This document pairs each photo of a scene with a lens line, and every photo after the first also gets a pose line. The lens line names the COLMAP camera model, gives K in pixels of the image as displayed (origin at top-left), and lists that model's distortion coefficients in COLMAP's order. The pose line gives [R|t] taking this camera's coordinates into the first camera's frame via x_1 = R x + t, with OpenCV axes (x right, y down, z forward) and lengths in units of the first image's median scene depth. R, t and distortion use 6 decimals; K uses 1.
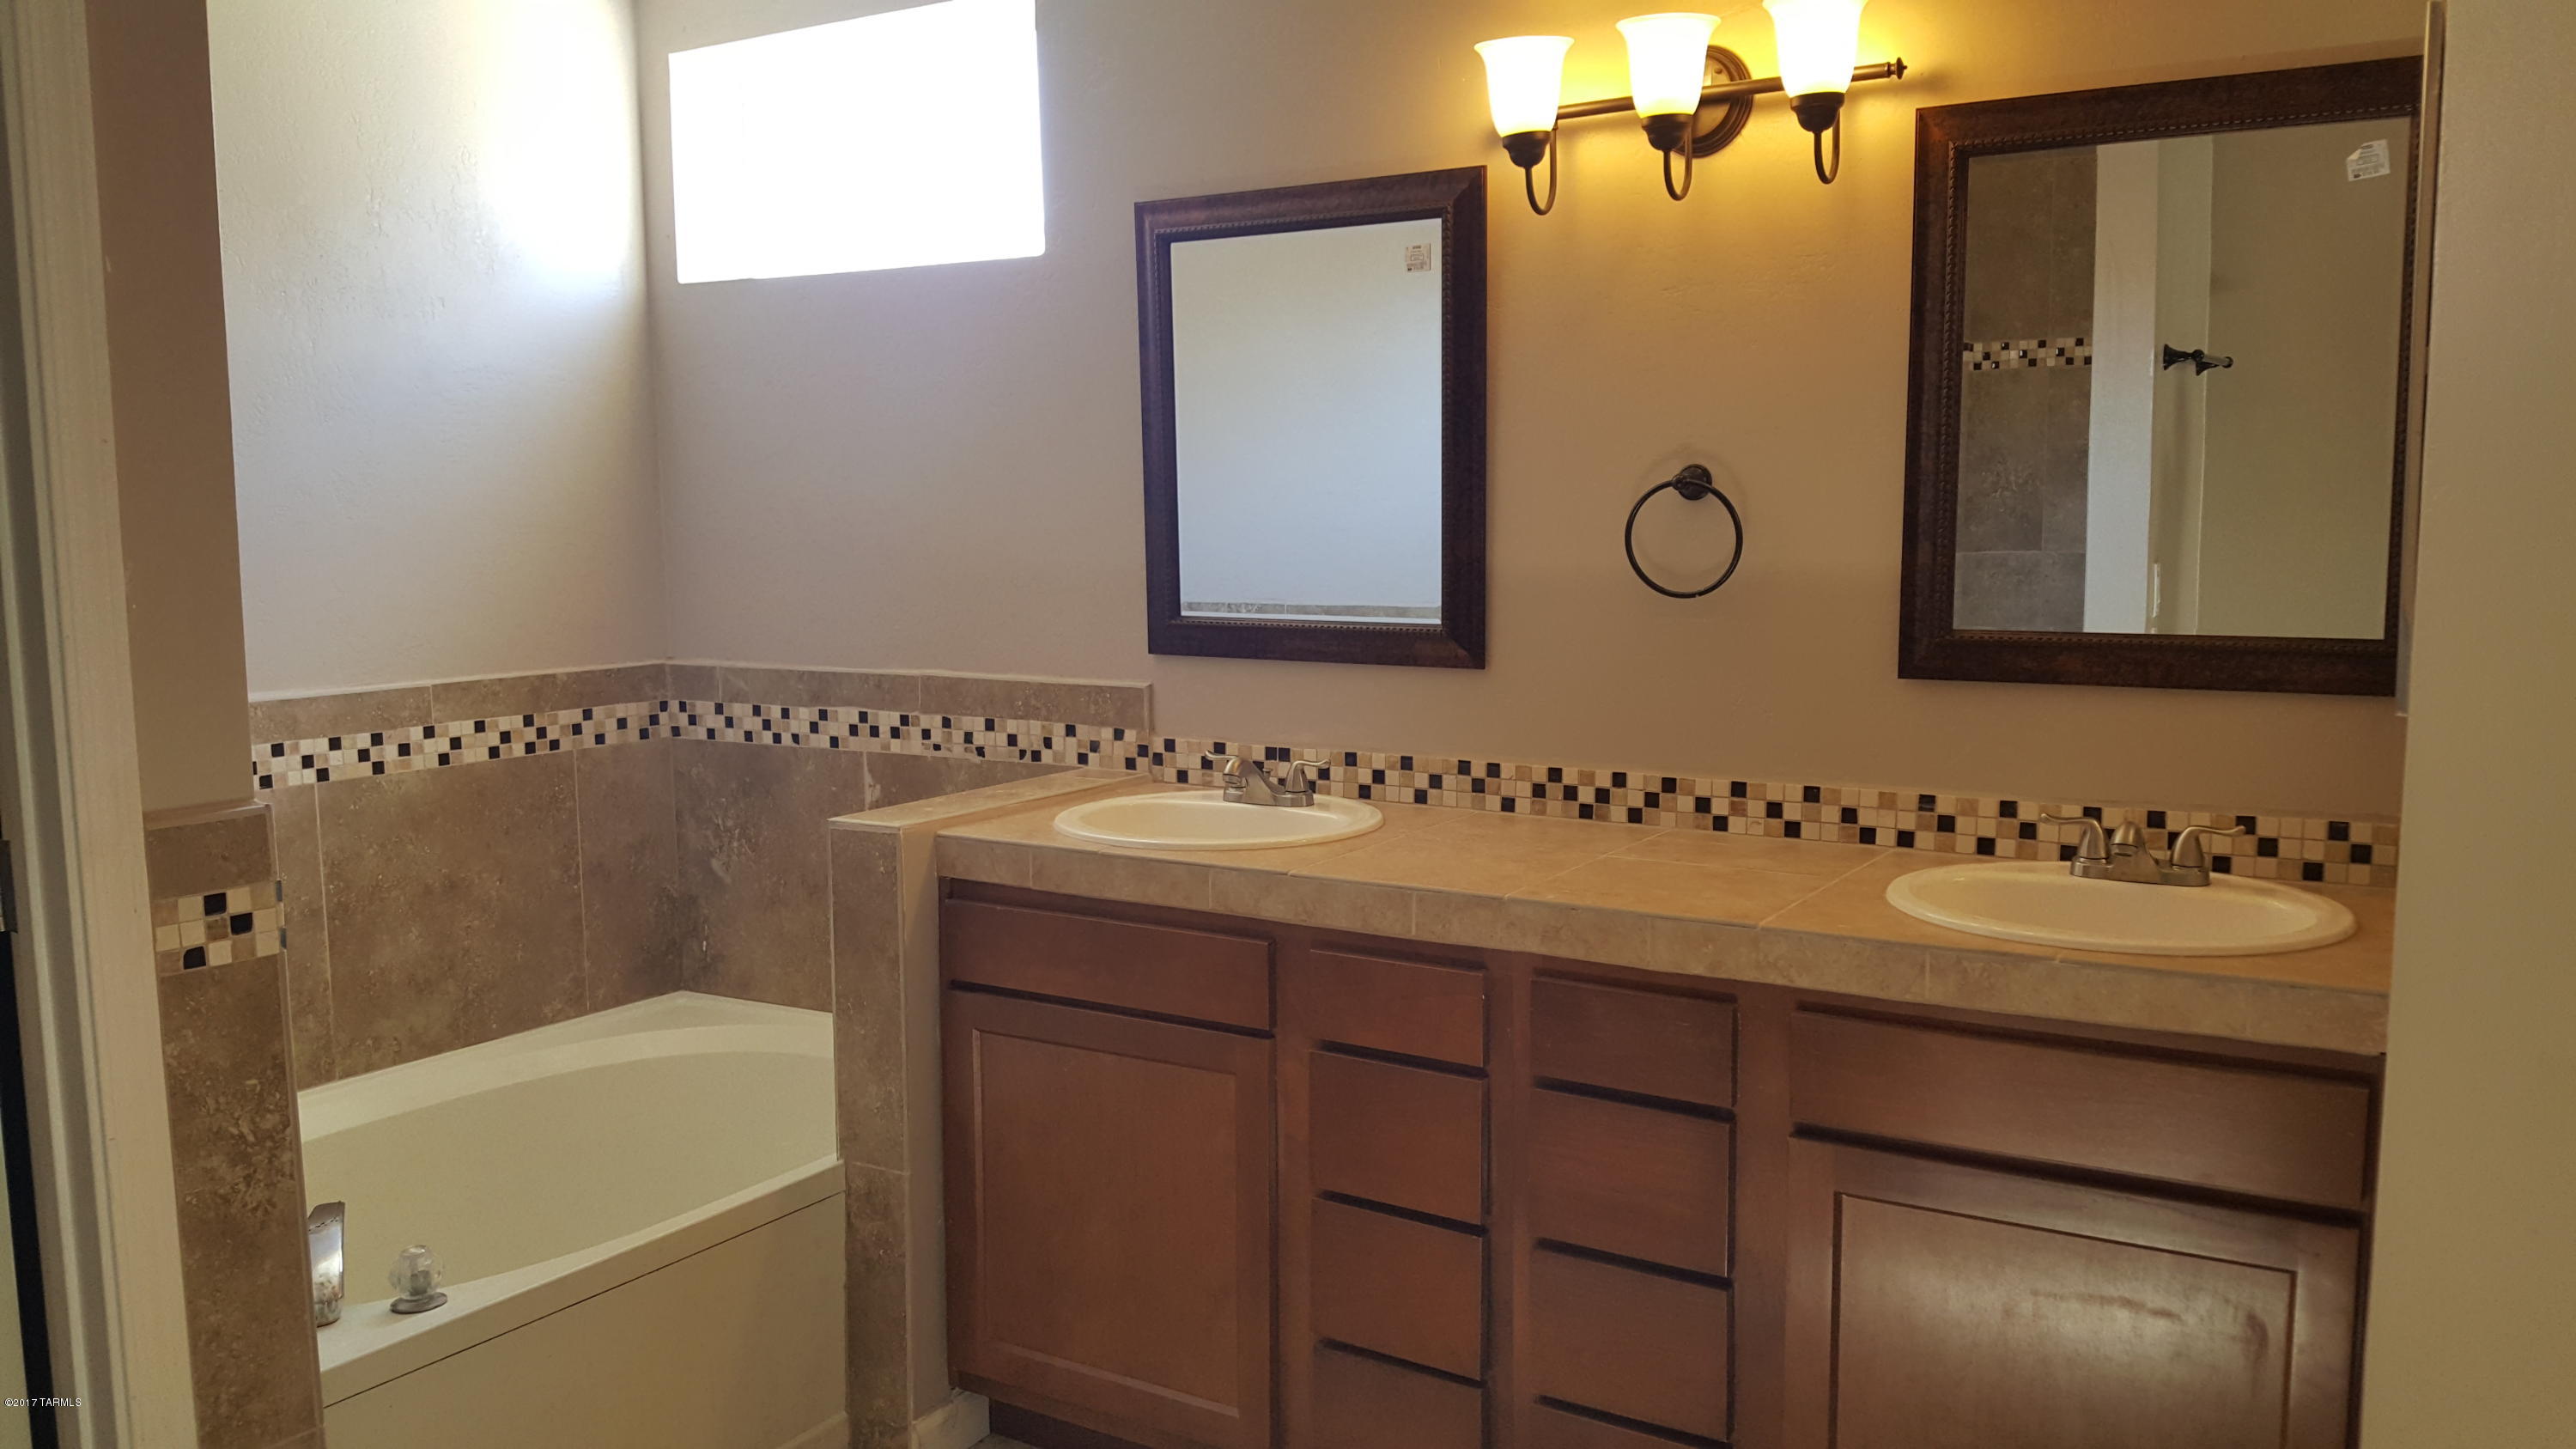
lens RADIAL K [[1907.7, 0, 1290.2], [0, 1907.7, 752.7], [0, 0, 1]] dist [0.227201, -0.523987]
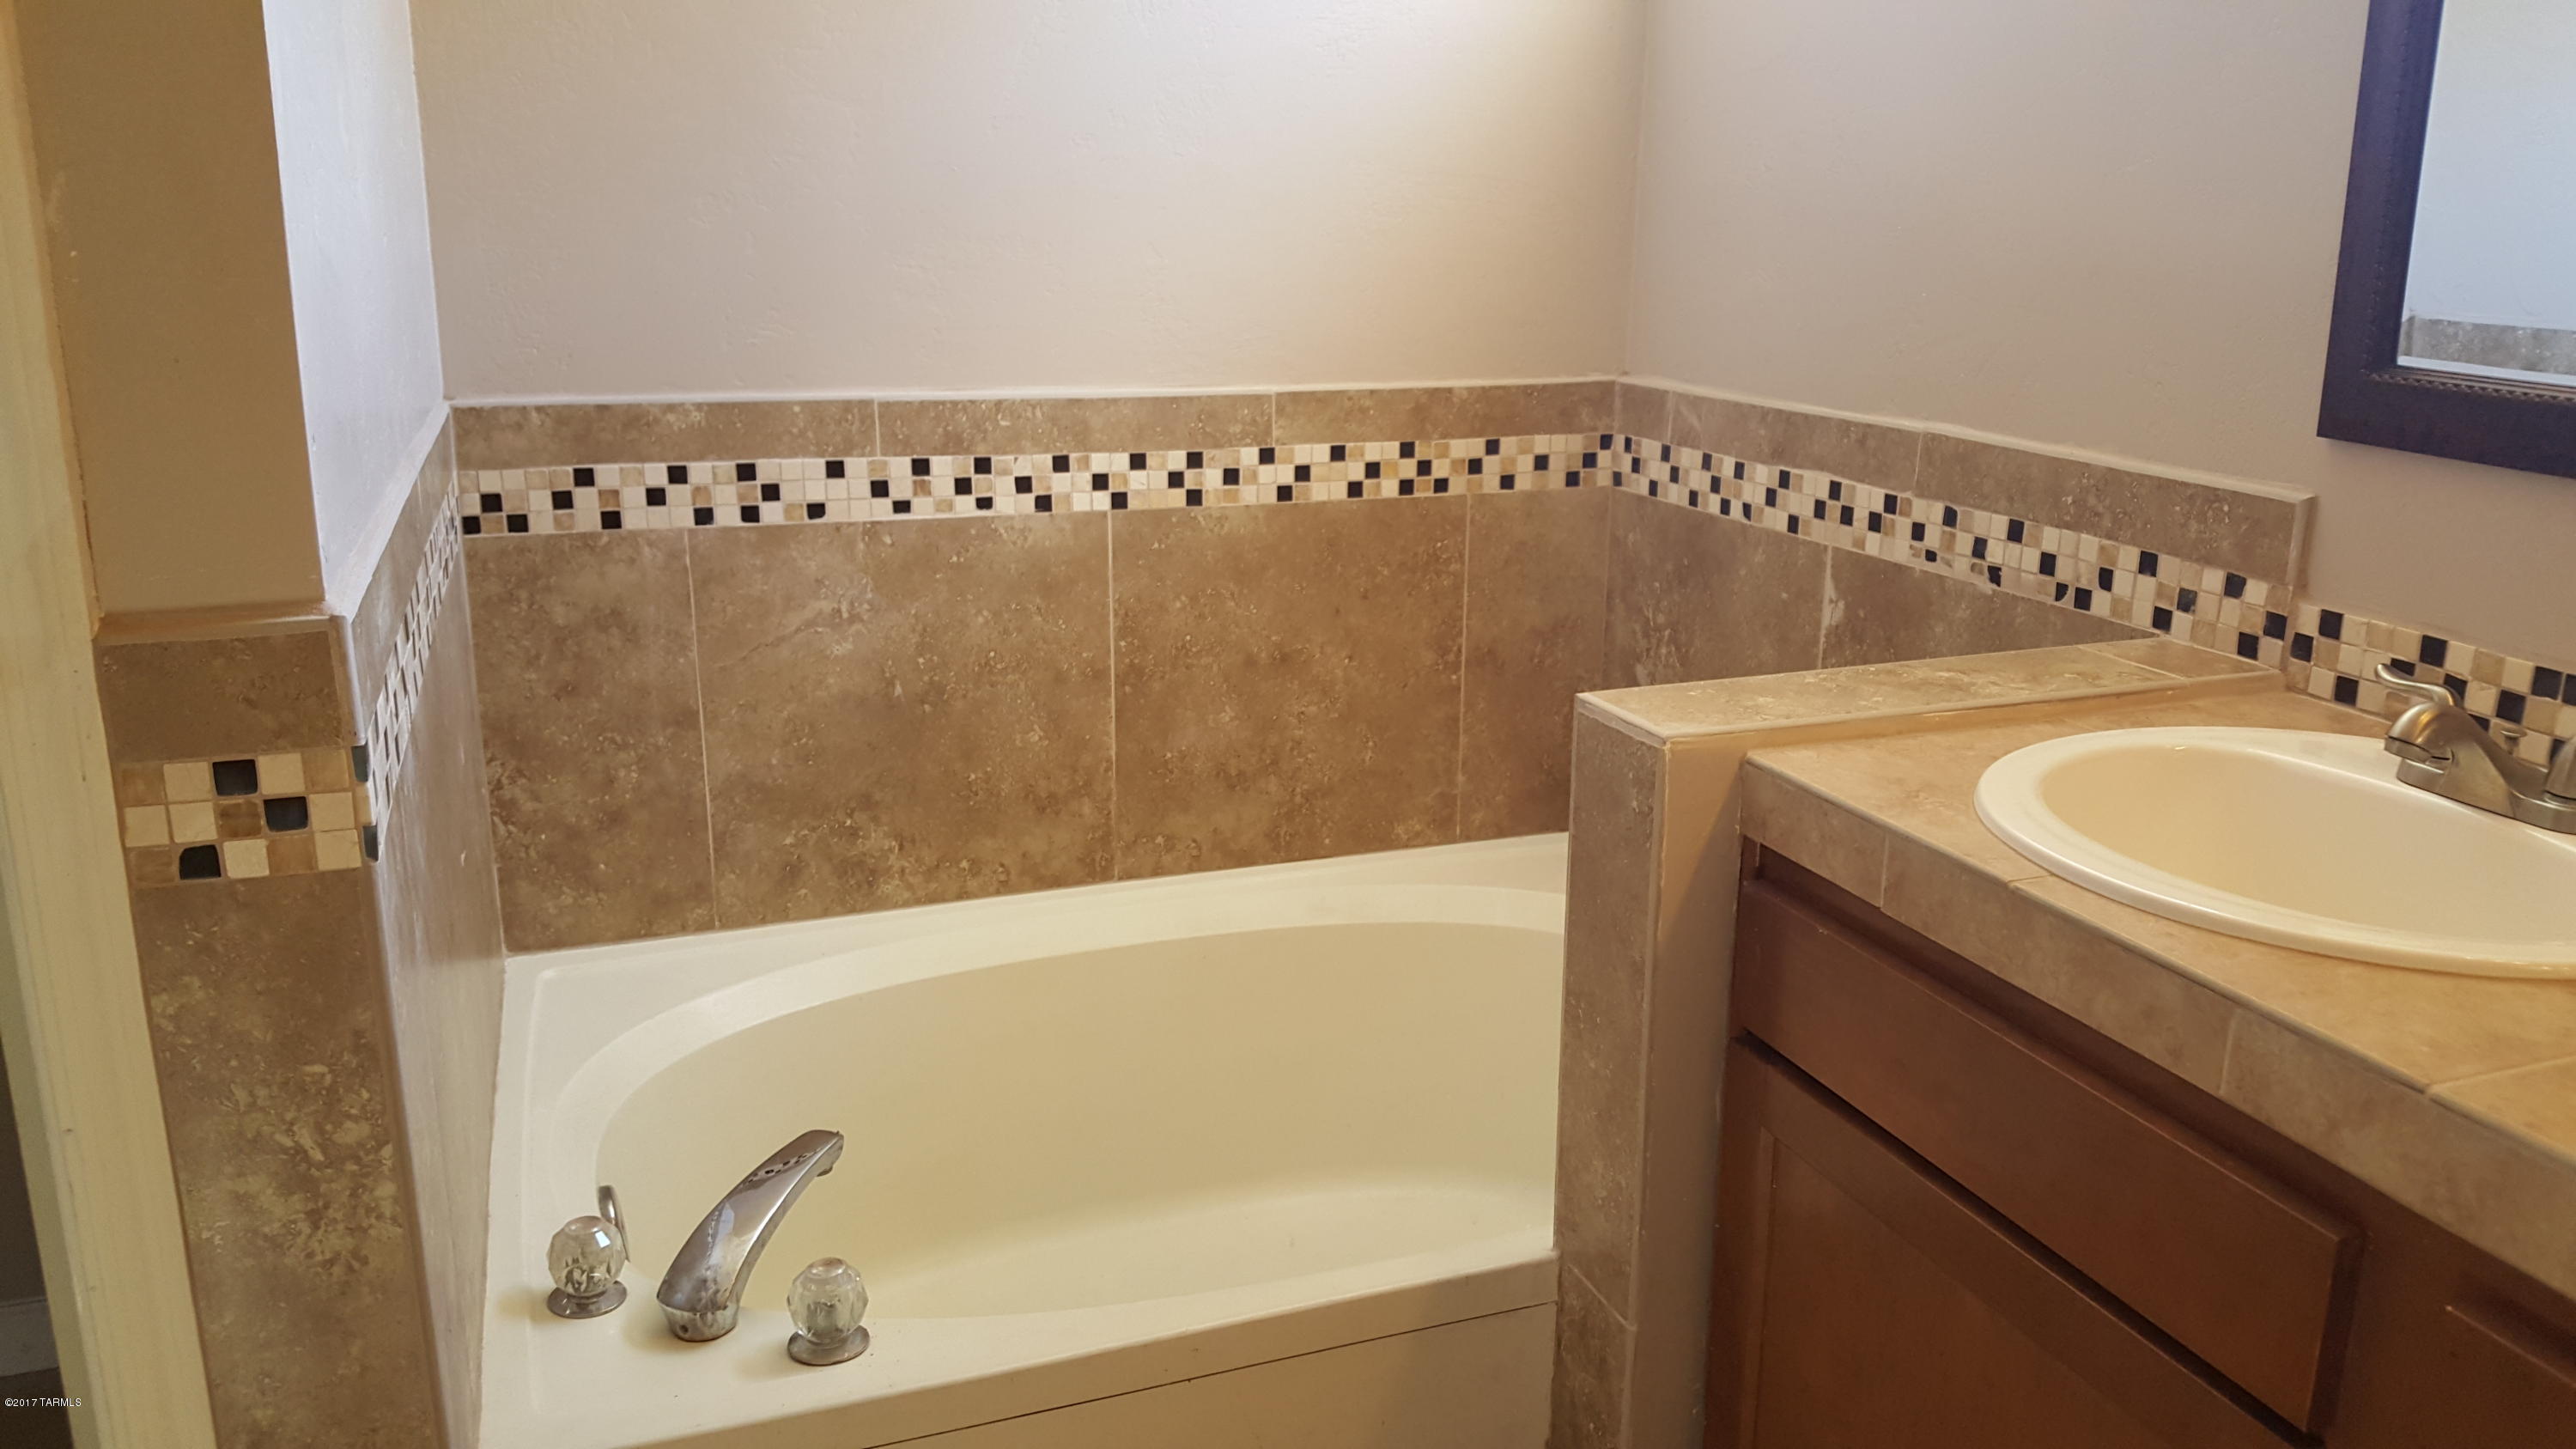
lens RADIAL K [[1921.6, 0, 1315.8], [0, 1921.6, 722.5], [0, 0, 1]] dist [0.223644, -0.549643]
pose [[0.798259, 0.177150, -0.575674, 0.024180], [-0.094660, 0.980791, 0.170556, -0.040275], [0.594830, -0.081654, 0.799694, 0.422987]]
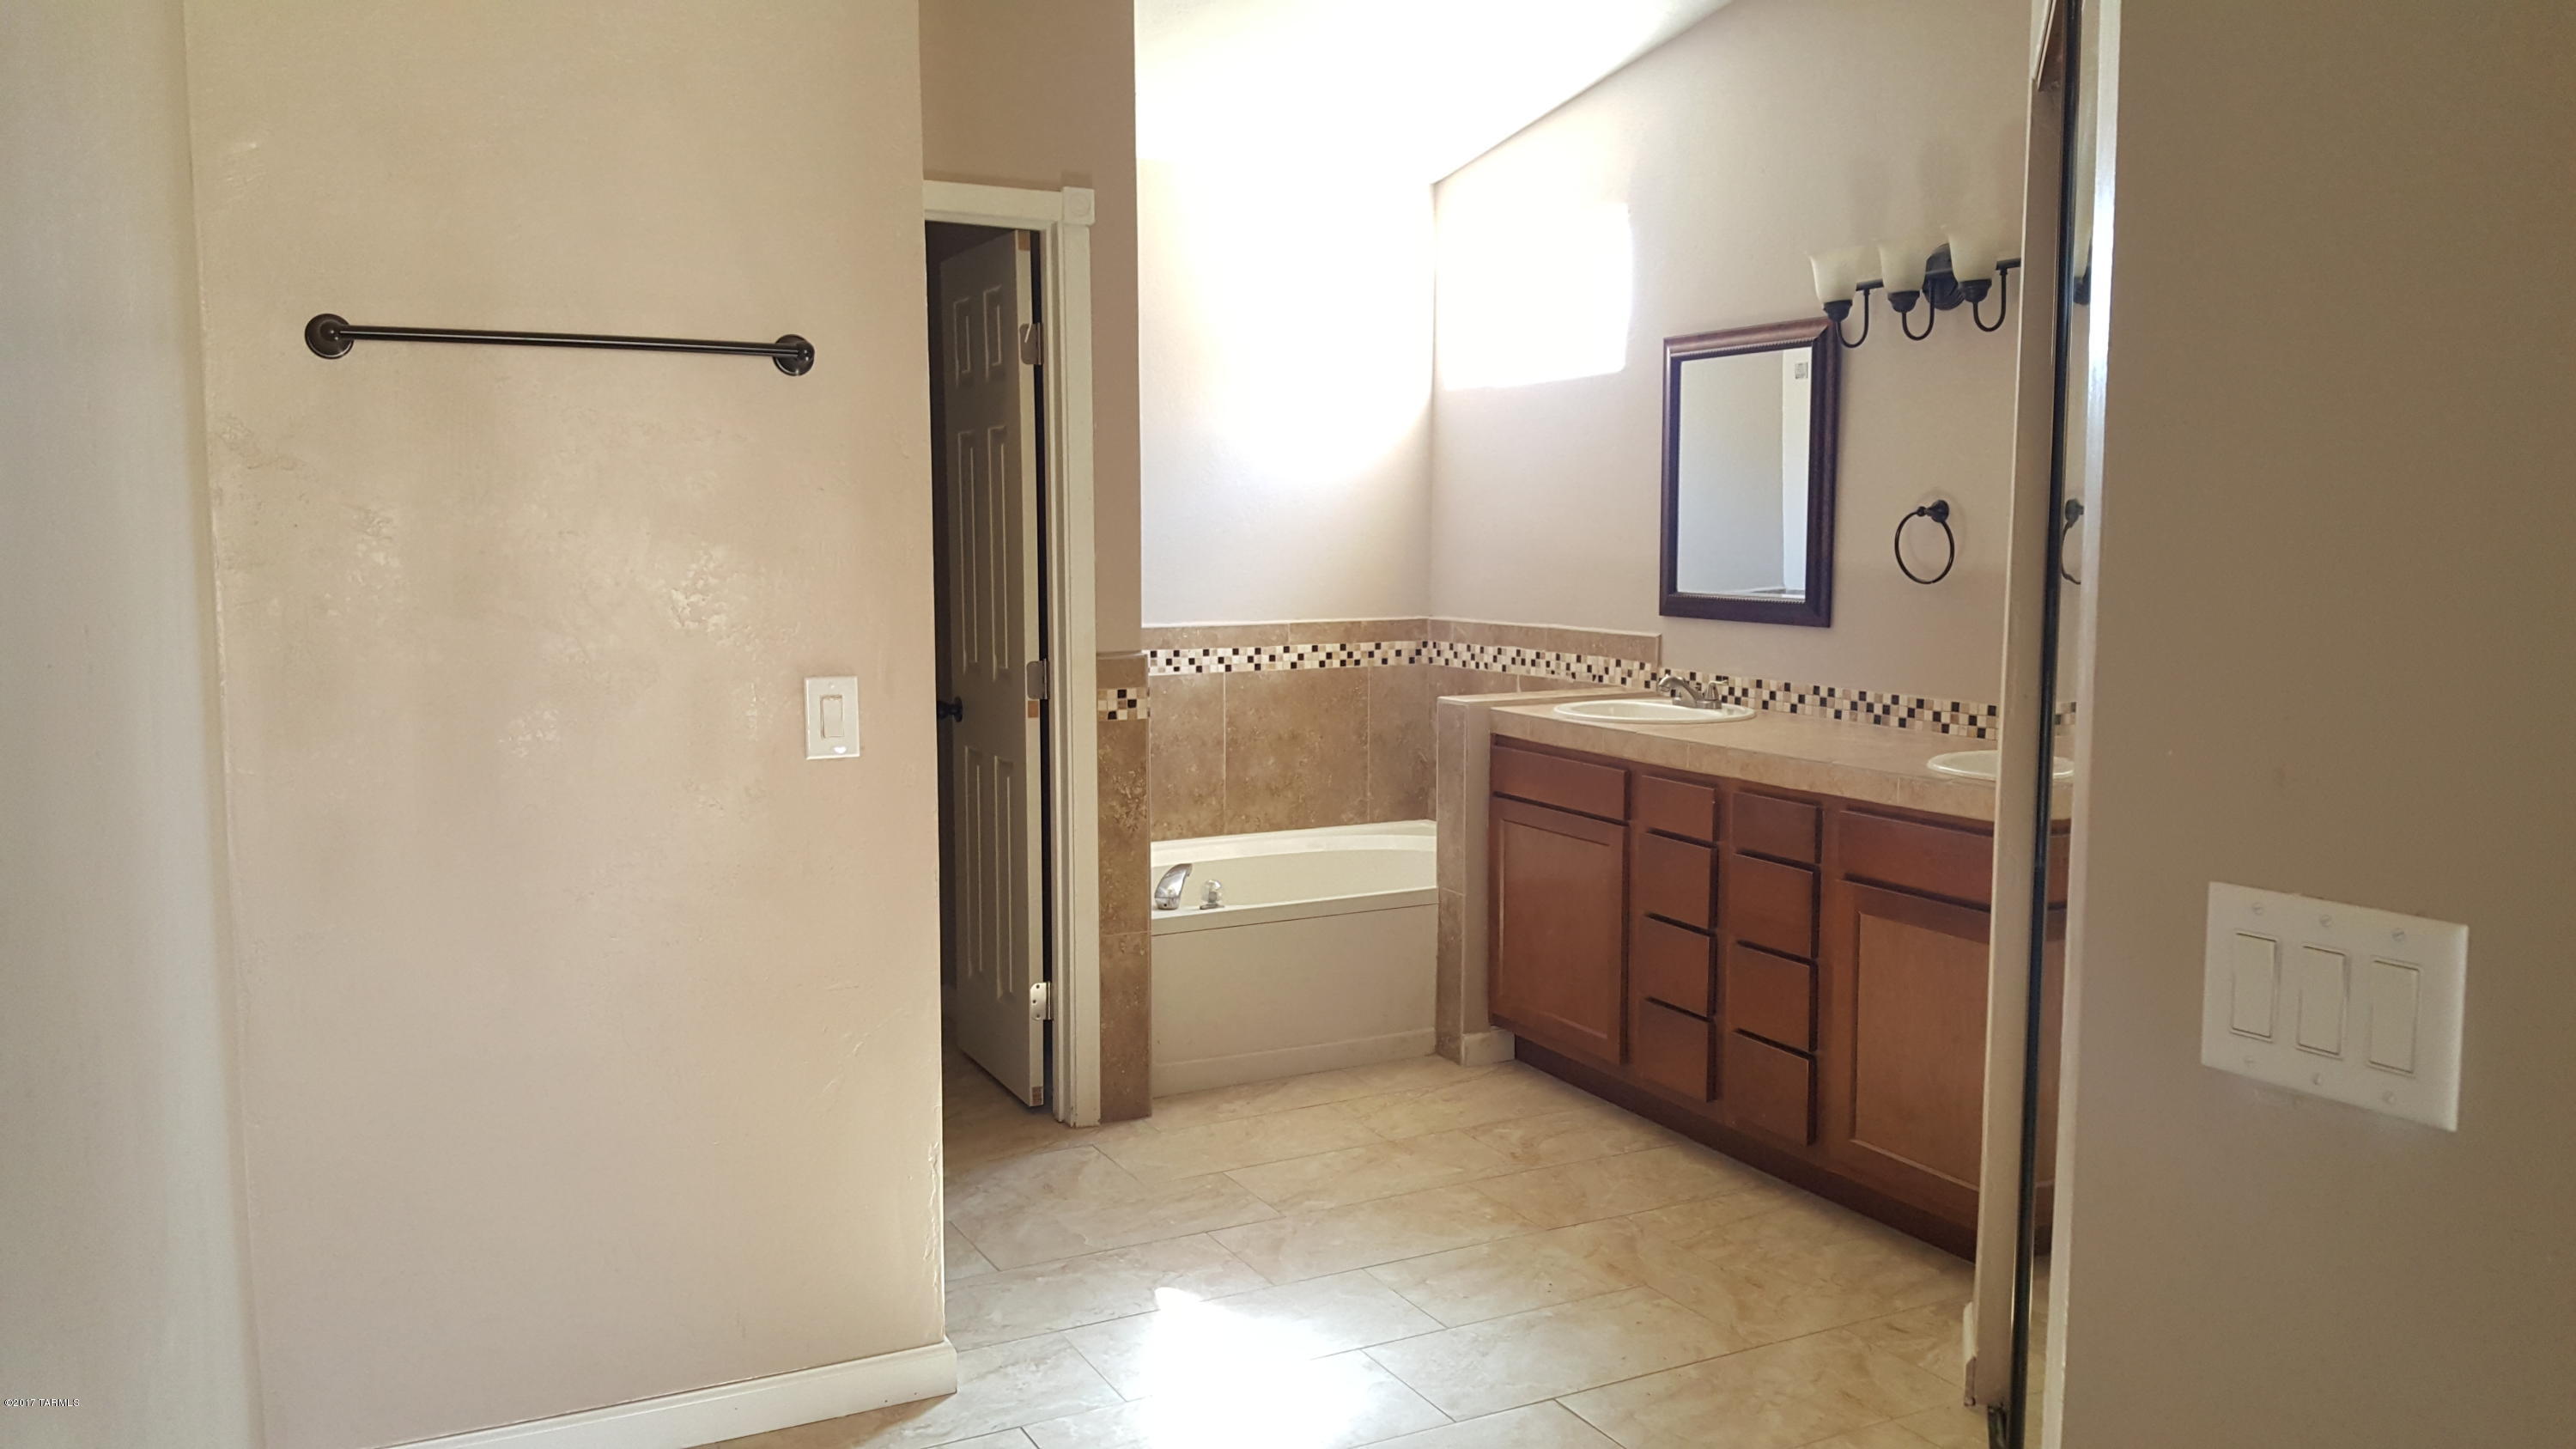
lens RADIAL K [[1921.6, 0, 1315.8], [0, 1921.6, 722.5], [0, 0, 1]] dist [0.223644, -0.549643]
pose [[0.869282, 0.060264, -0.490630, 0.469382], [-0.068666, 0.997639, 0.000881, 0.055034], [0.489525, 0.032924, 0.871368, -0.539904]]
